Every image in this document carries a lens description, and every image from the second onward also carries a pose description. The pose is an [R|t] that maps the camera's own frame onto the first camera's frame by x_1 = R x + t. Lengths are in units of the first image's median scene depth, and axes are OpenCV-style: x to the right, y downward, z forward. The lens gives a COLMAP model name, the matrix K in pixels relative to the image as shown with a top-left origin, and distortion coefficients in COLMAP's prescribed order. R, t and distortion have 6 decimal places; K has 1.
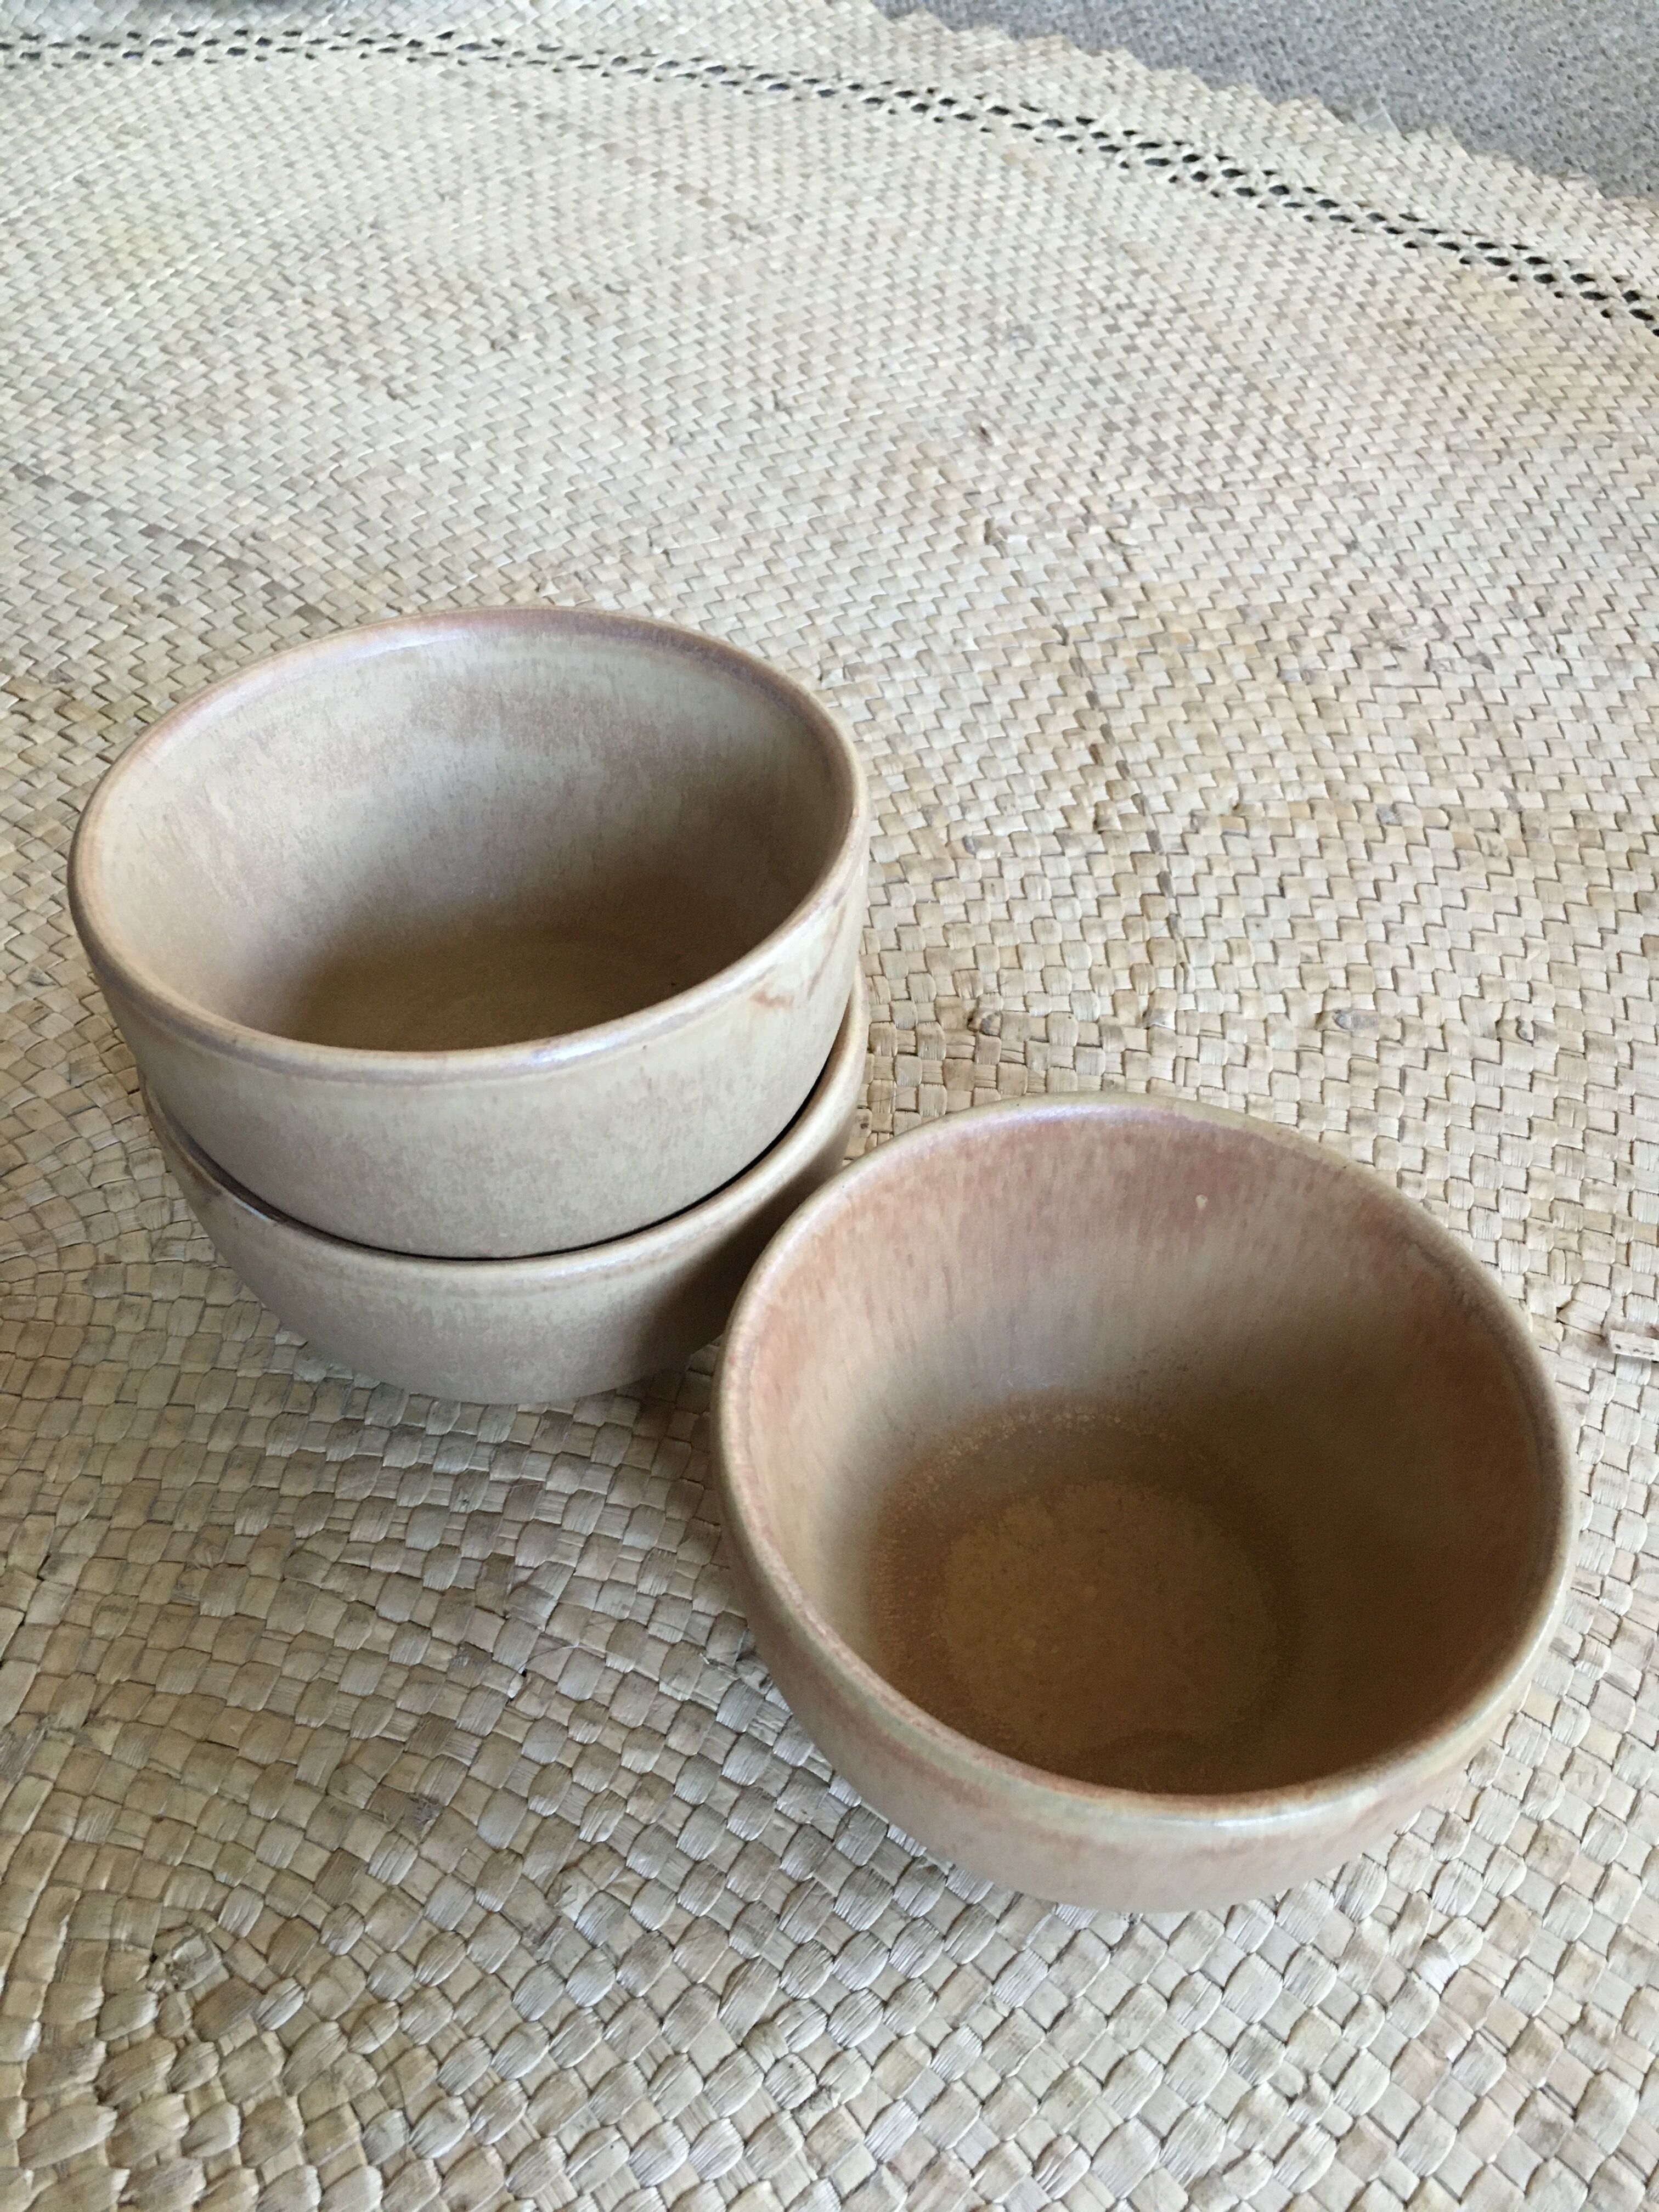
lens RADIAL K [[1945.7, 0, 840.2], [0, 1945.7, 1089.8], [0, 0, 1]] dist [0.070196, -0.118182]
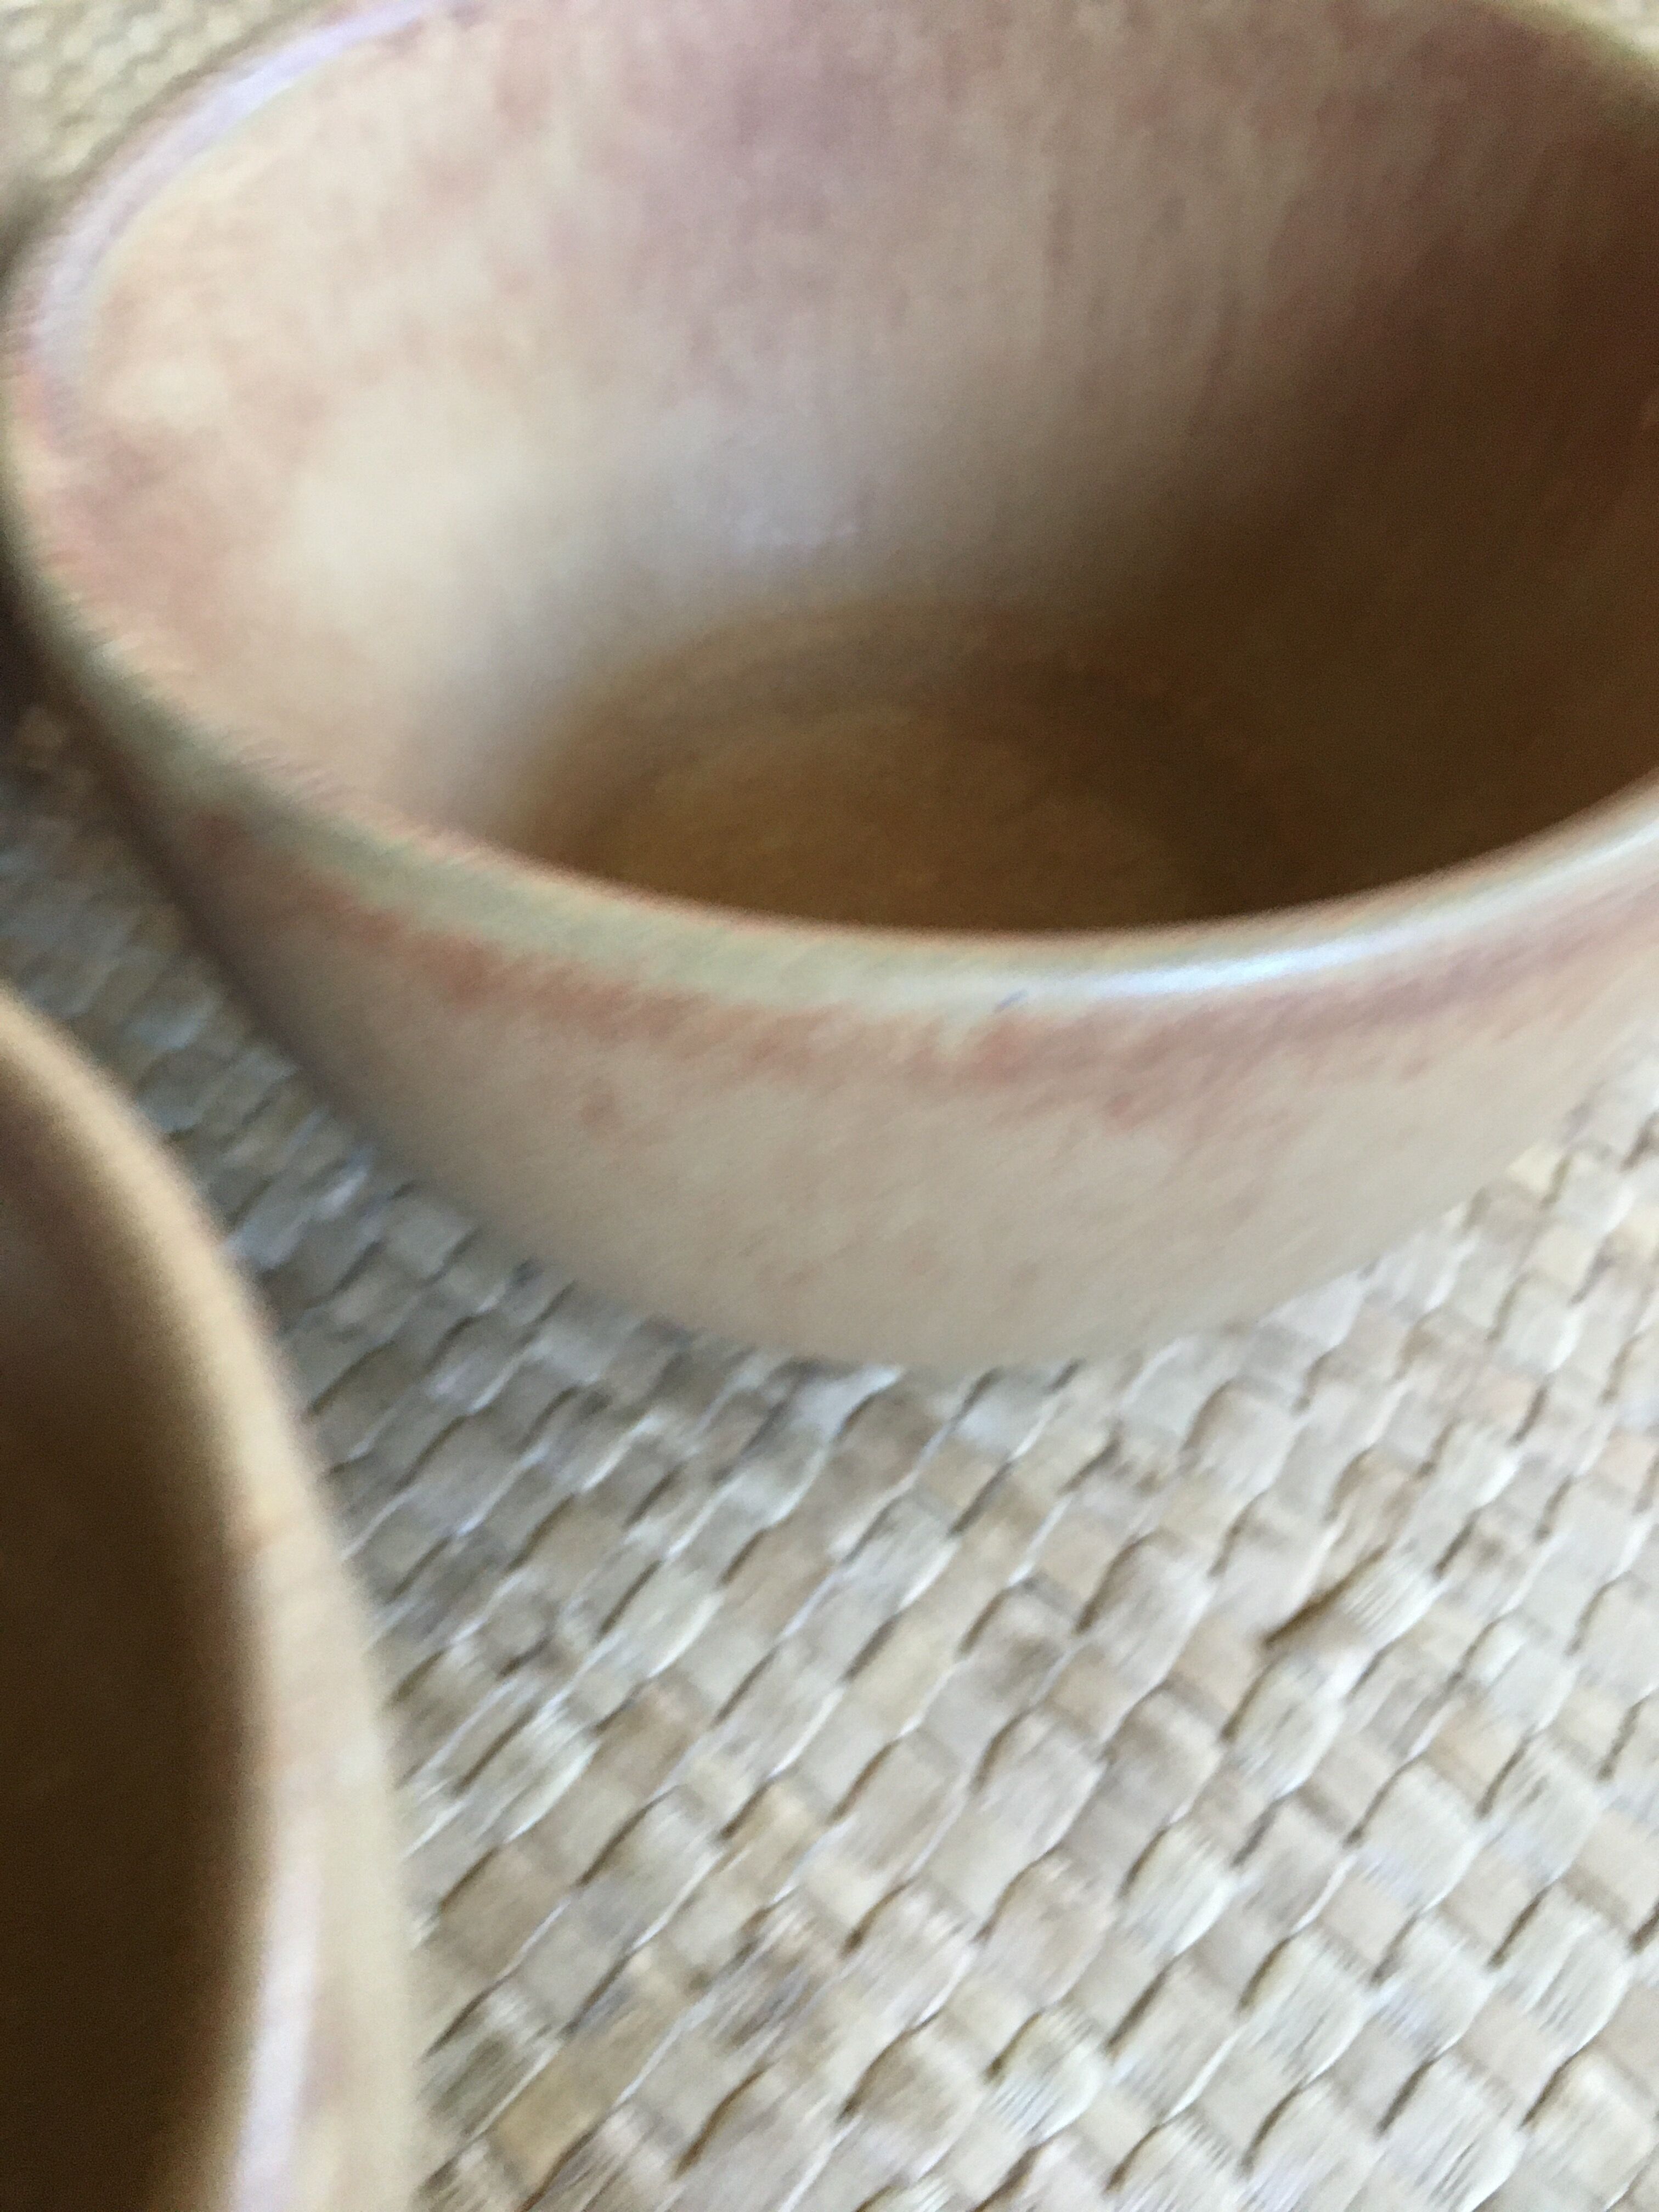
lens RADIAL K [[1945.7, 0, 865.0], [0, 1945.7, 1122.2], [0, 0, 1]] dist [0.070196, -0.118182]
pose [[0.992689, -0.115149, 0.036179, 0.261775], [0.111039, 0.988750, 0.100216, 0.281914], [-0.047311, -0.095466, 0.994308, 0.432901]]
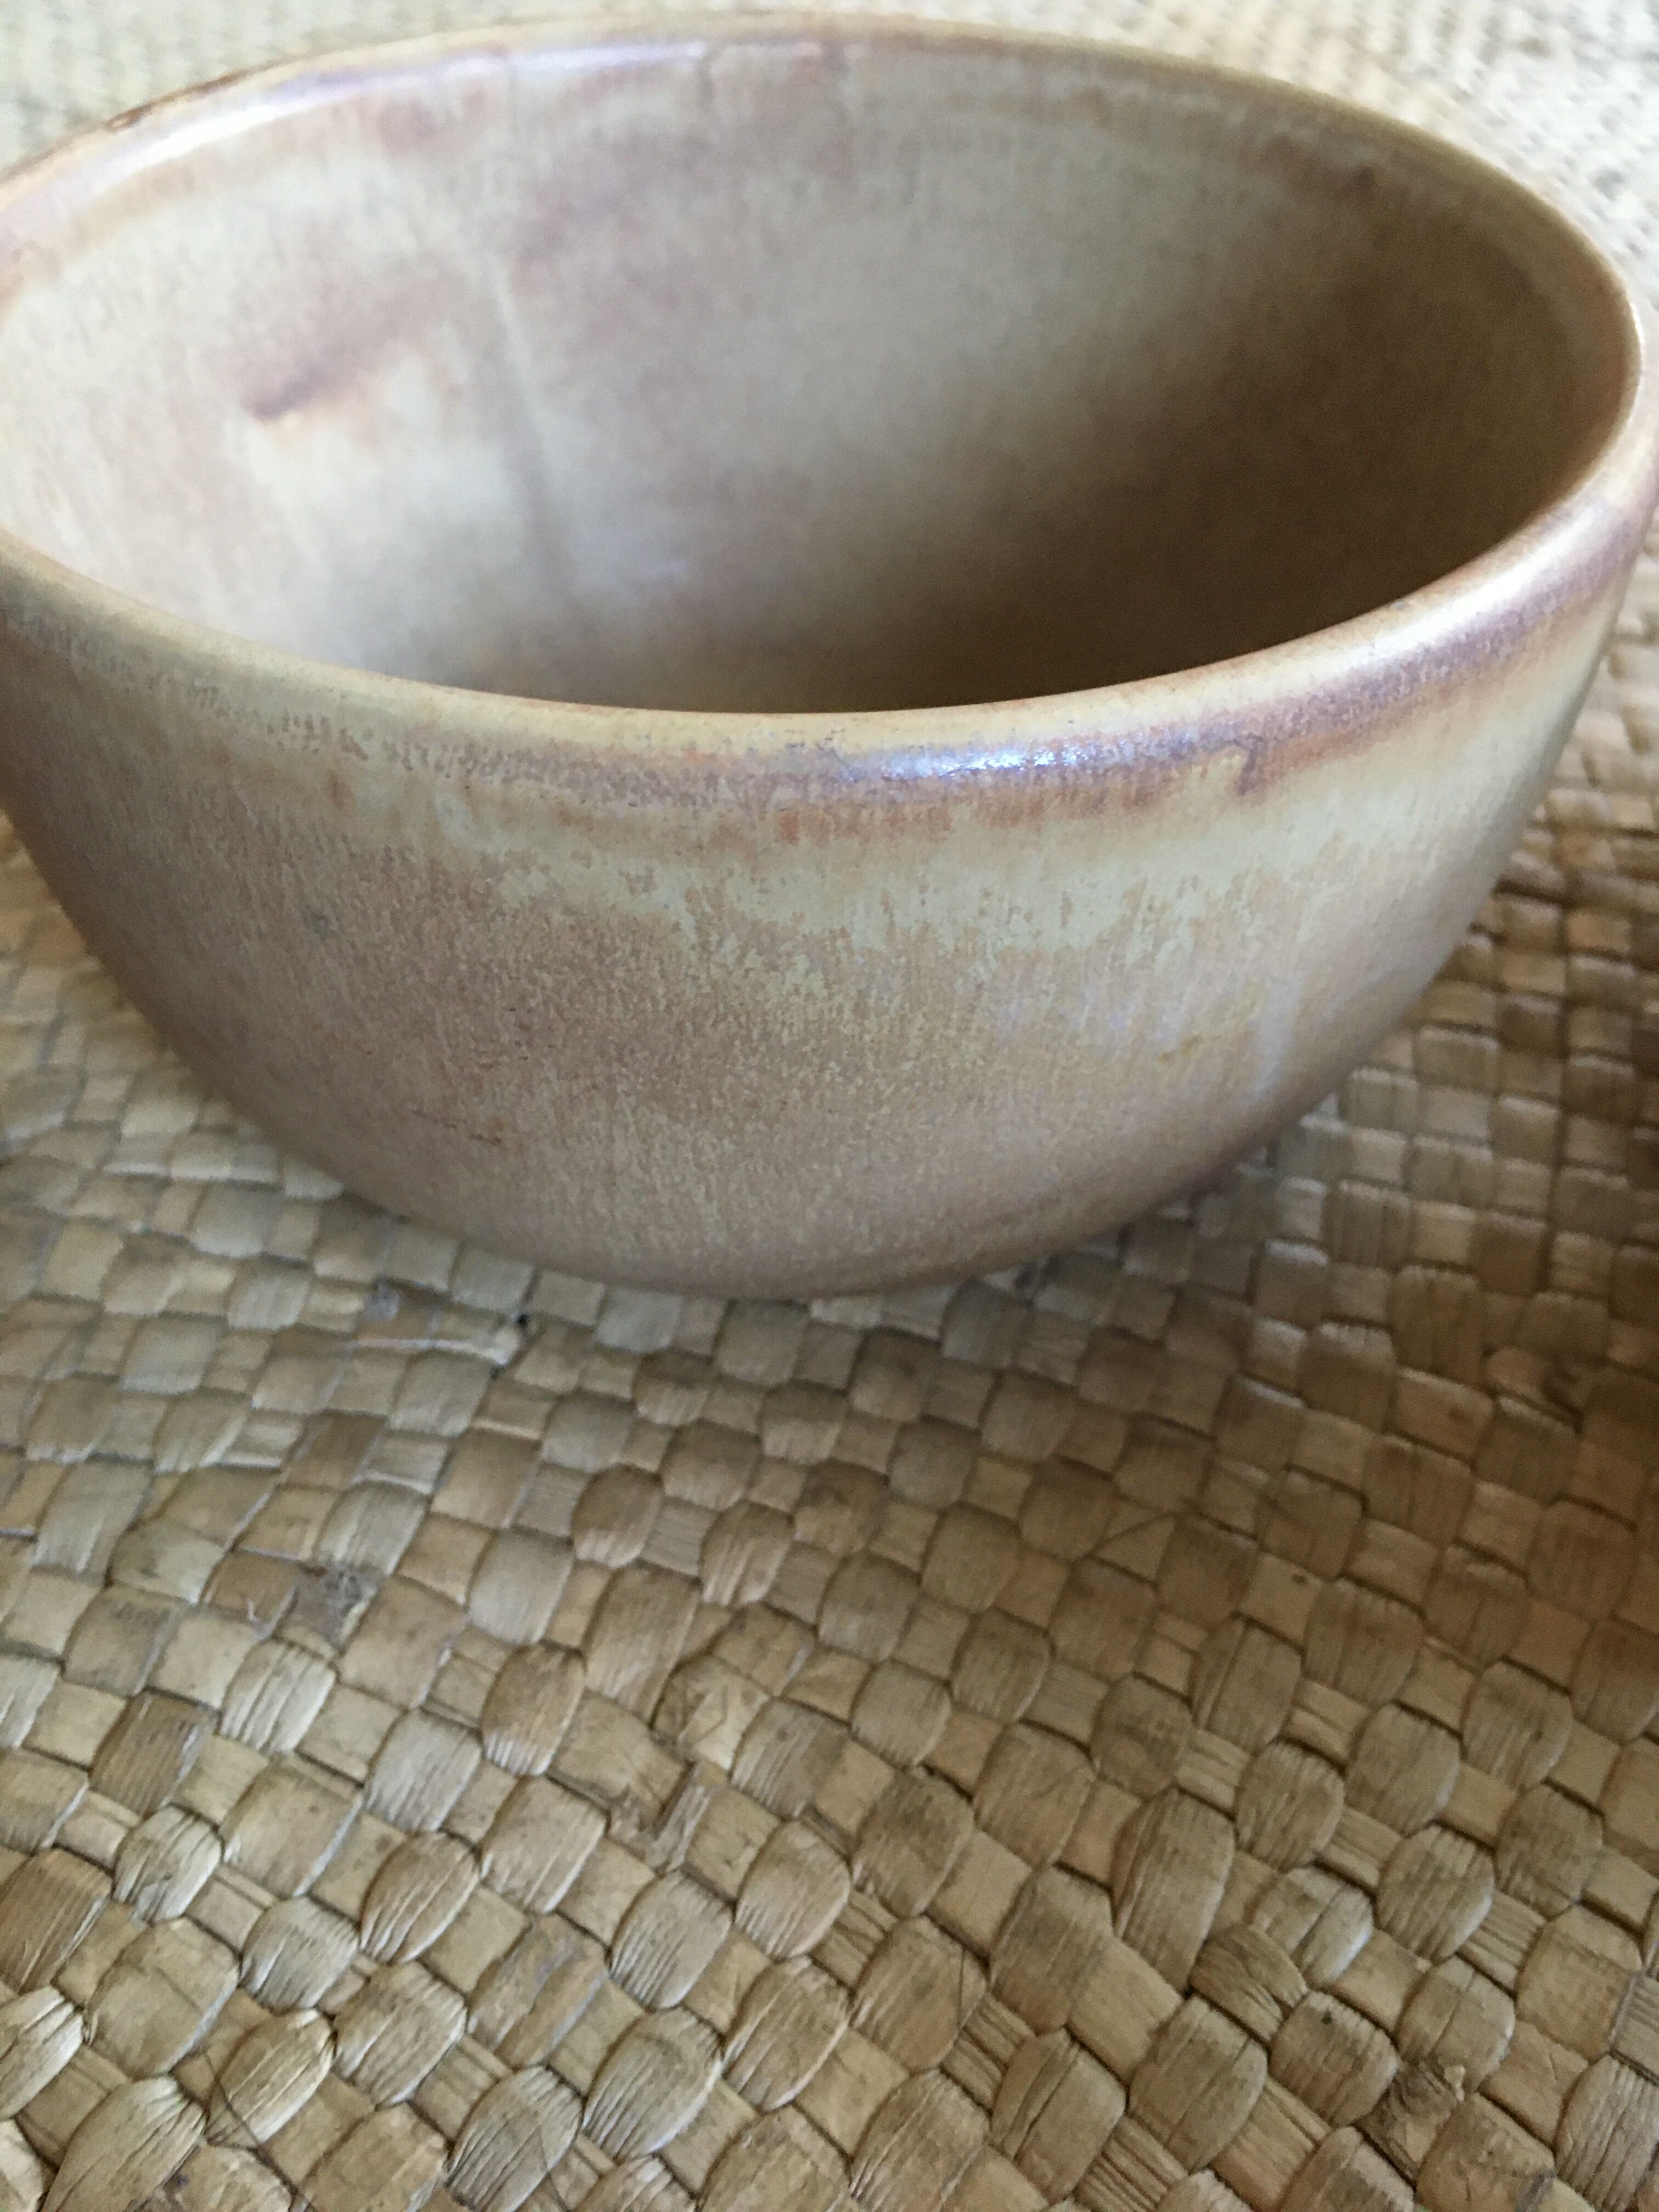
lens RADIAL K [[1945.7, 0, 823.3], [0, 1945.7, 1149.4], [0, 0, 1]] dist [0.070196, -0.118182]
pose [[0.990951, -0.106248, 0.082021, -0.117685], [0.109856, 0.993110, -0.040785, 0.270064], [-0.077123, 0.049426, 0.995796, 0.498170]]
